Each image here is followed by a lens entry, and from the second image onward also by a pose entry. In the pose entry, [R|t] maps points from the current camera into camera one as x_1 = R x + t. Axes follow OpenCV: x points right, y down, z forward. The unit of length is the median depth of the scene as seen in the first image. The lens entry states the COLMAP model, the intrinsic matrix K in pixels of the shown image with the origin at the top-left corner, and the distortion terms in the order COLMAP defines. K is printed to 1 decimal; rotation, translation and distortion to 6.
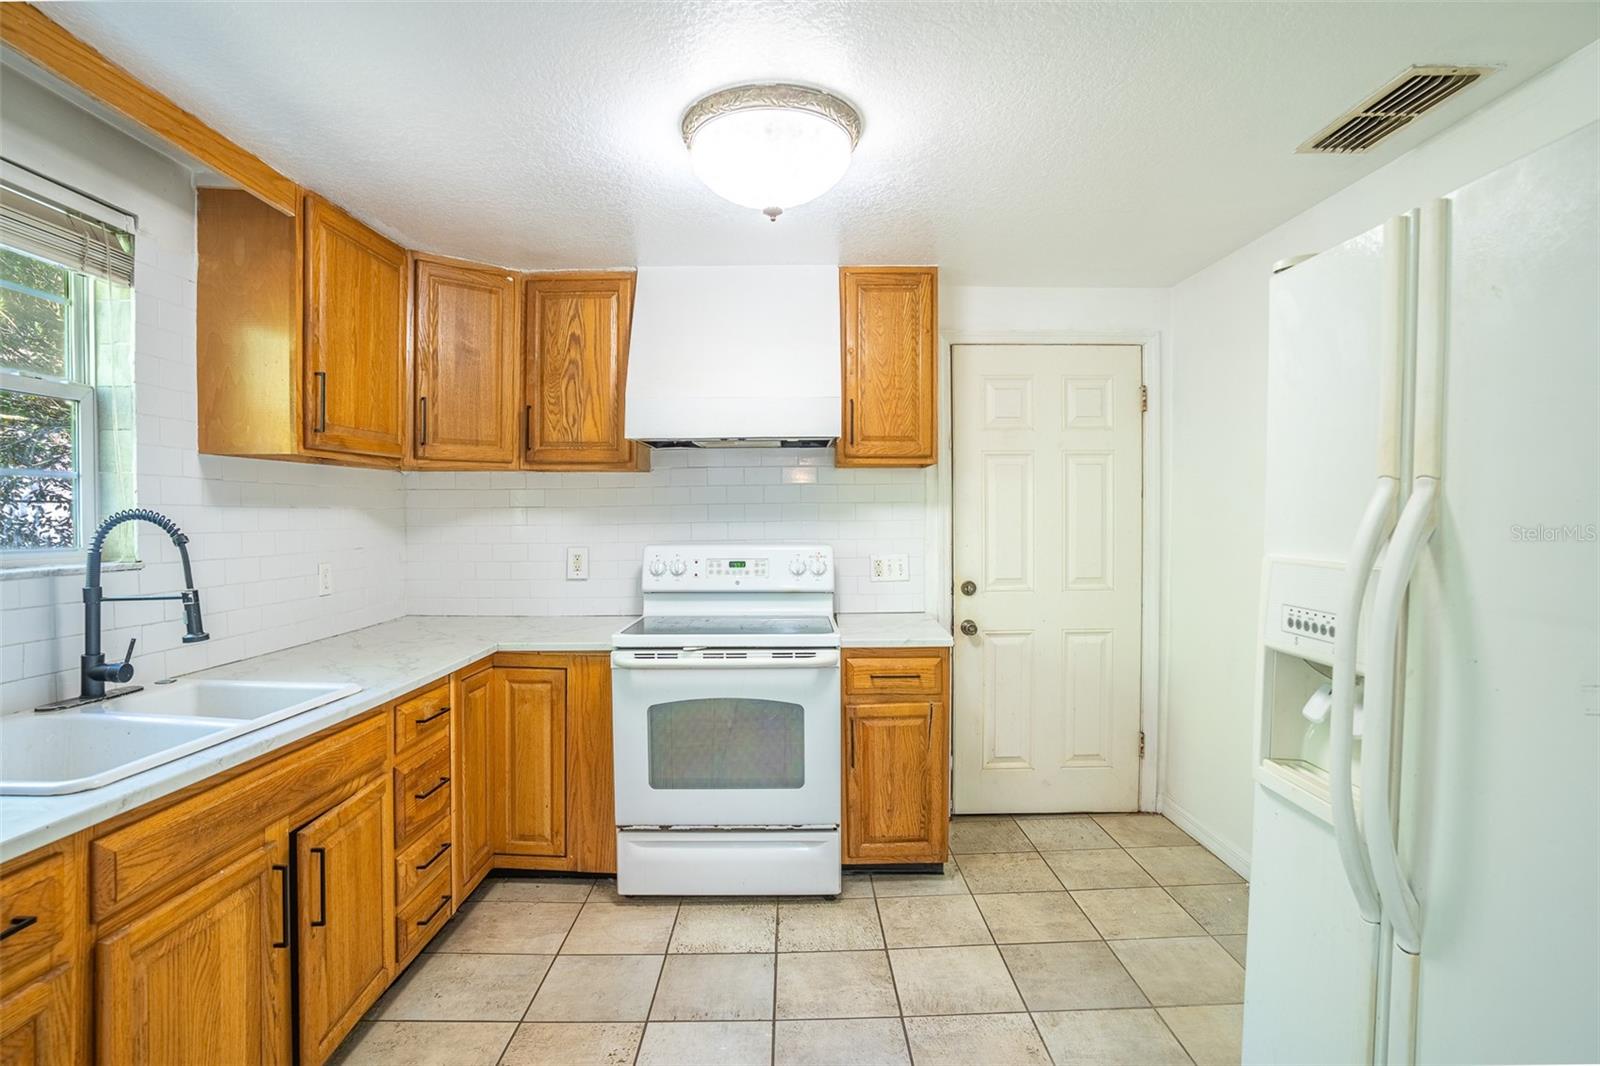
lens RADIAL K [[777.2, 0, 806.3], [0, 777.2, 529.2], [0, 0, 1]] dist [-0.036791, -0.000427]
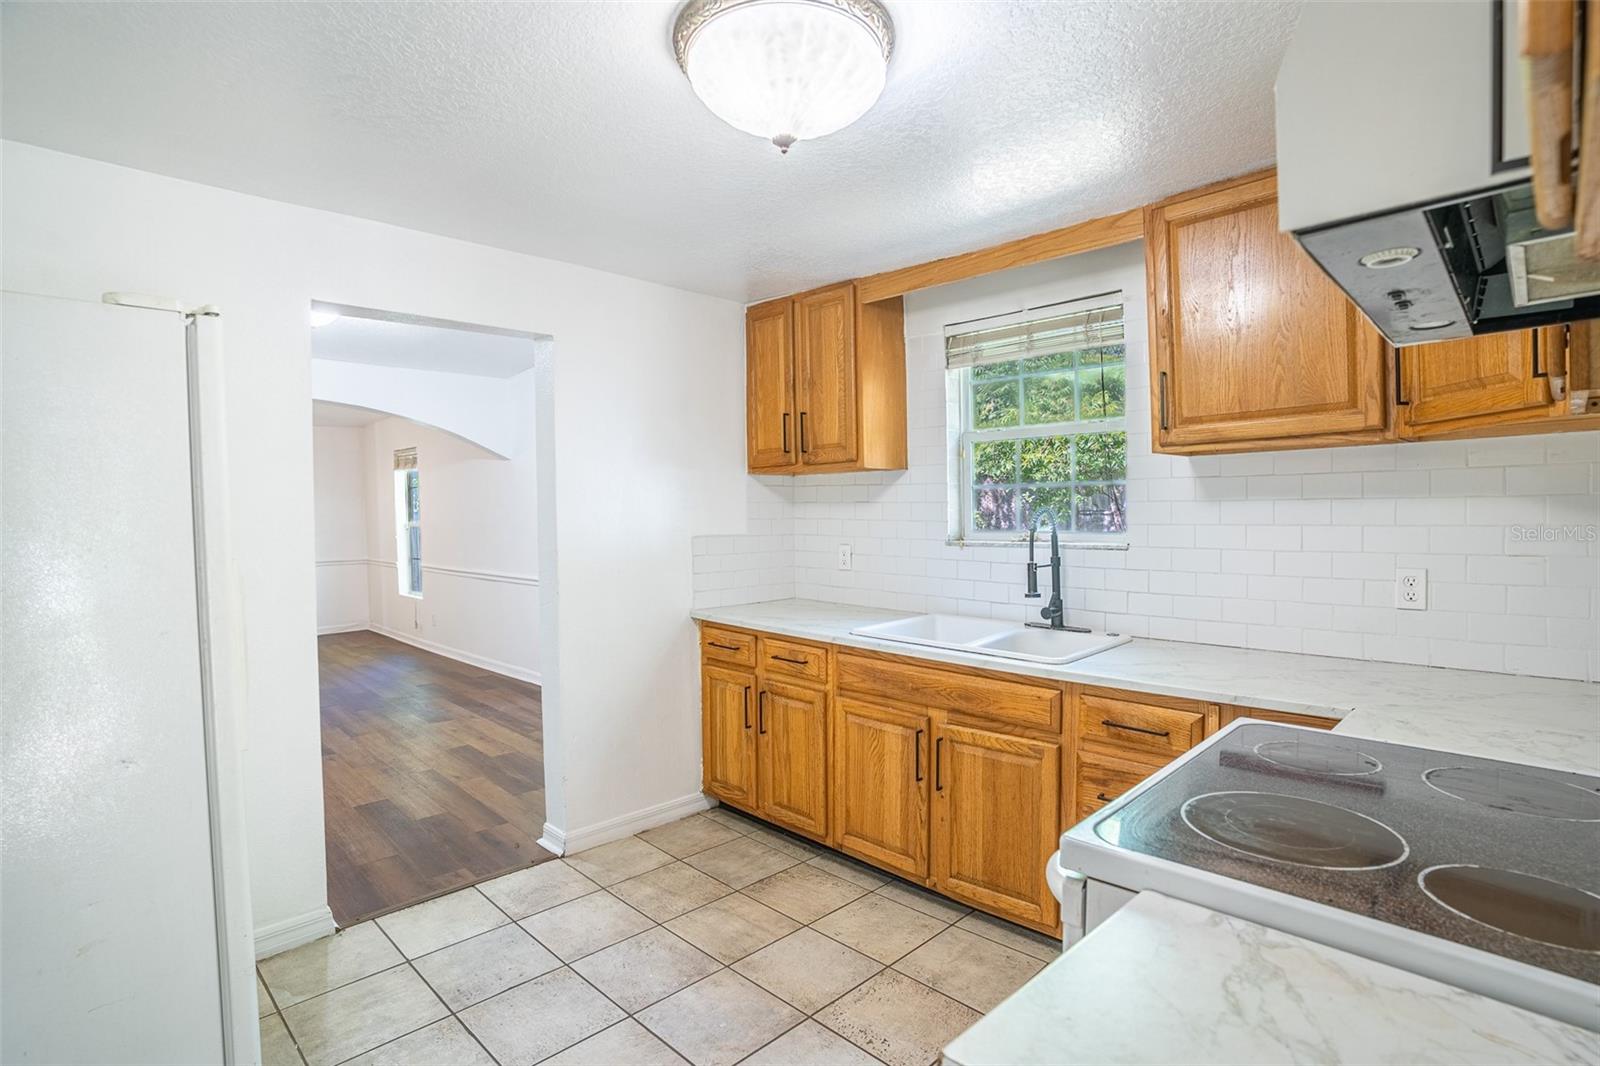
lens RADIAL K [[777.2, 0, 799.0], [0, 777.2, 532.8], [0, 0, 1]] dist [-0.036791, -0.000427]
pose [[-0.709310, 0.017569, -0.704678, 0.563626], [-0.001031, 0.999662, 0.025961, -0.015379], [0.704896, 0.019141, -0.709053, 1.750879]]
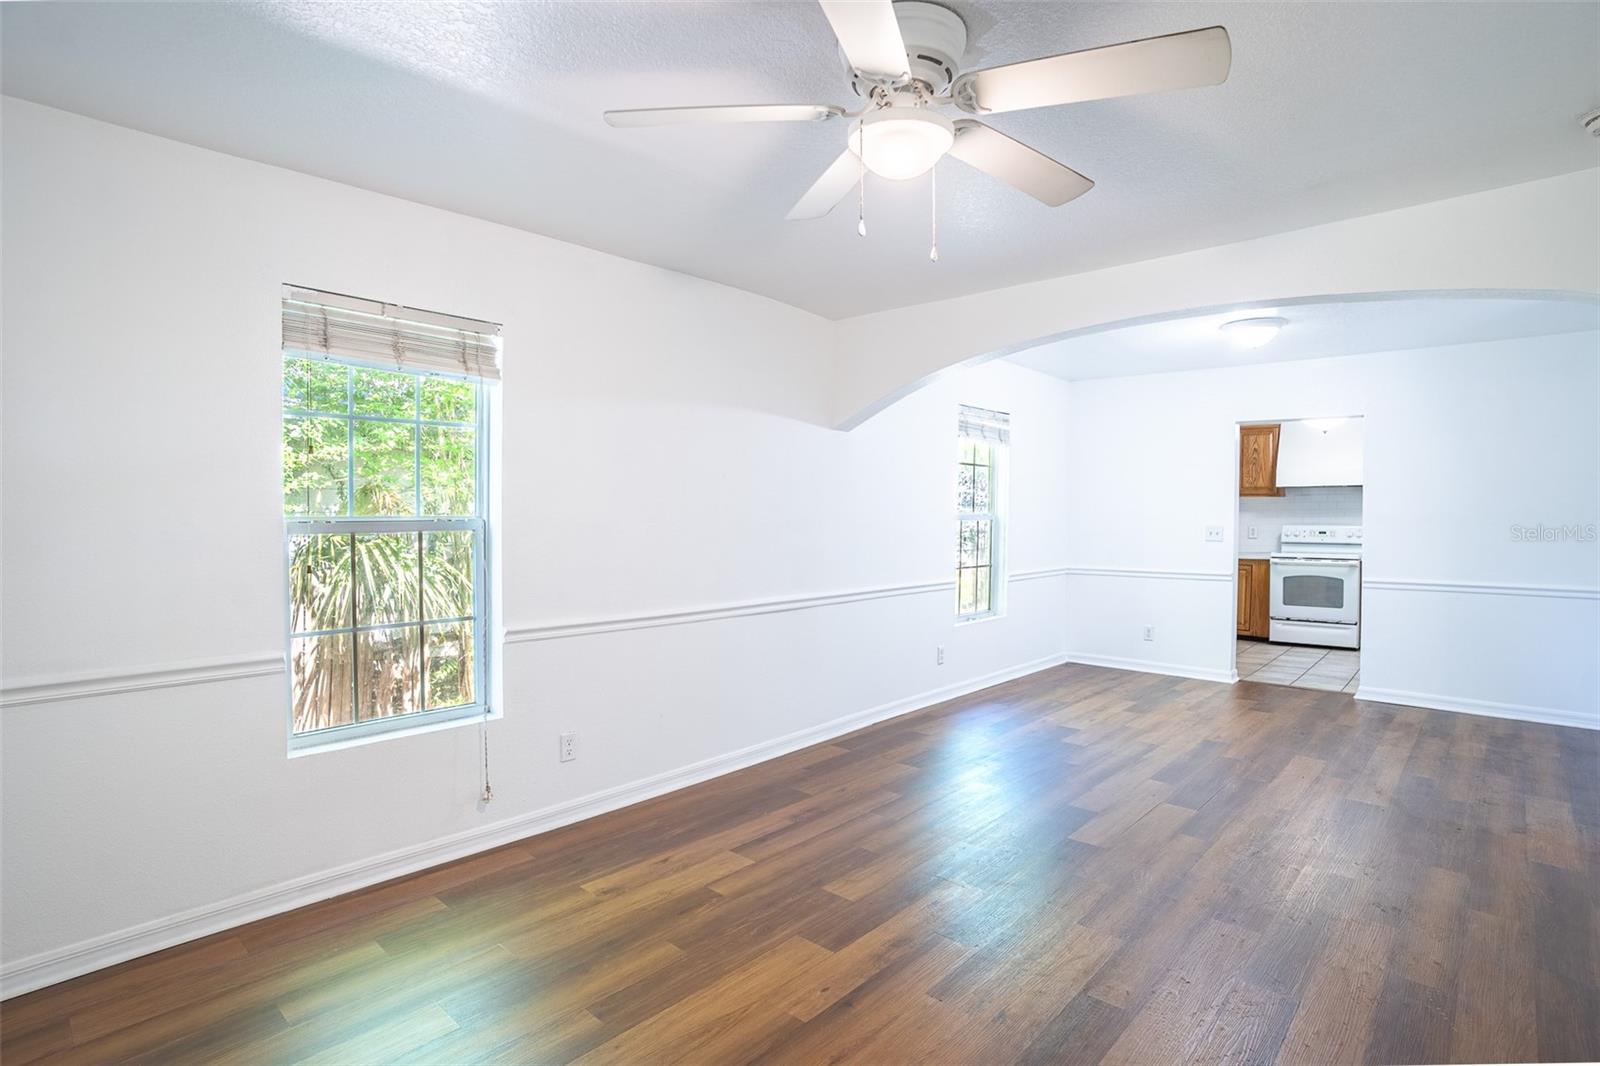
lens RADIAL K [[777.2, 0, 805.6], [0, 777.2, 536.9], [0, 0, 1]] dist [-0.036791, -0.000427]
pose [[0.731452, 0.020969, -0.681571, 0.457954], [-0.010635, 0.999756, 0.019344, 0.033303], [0.681810, -0.006901, 0.731496, -2.413162]]
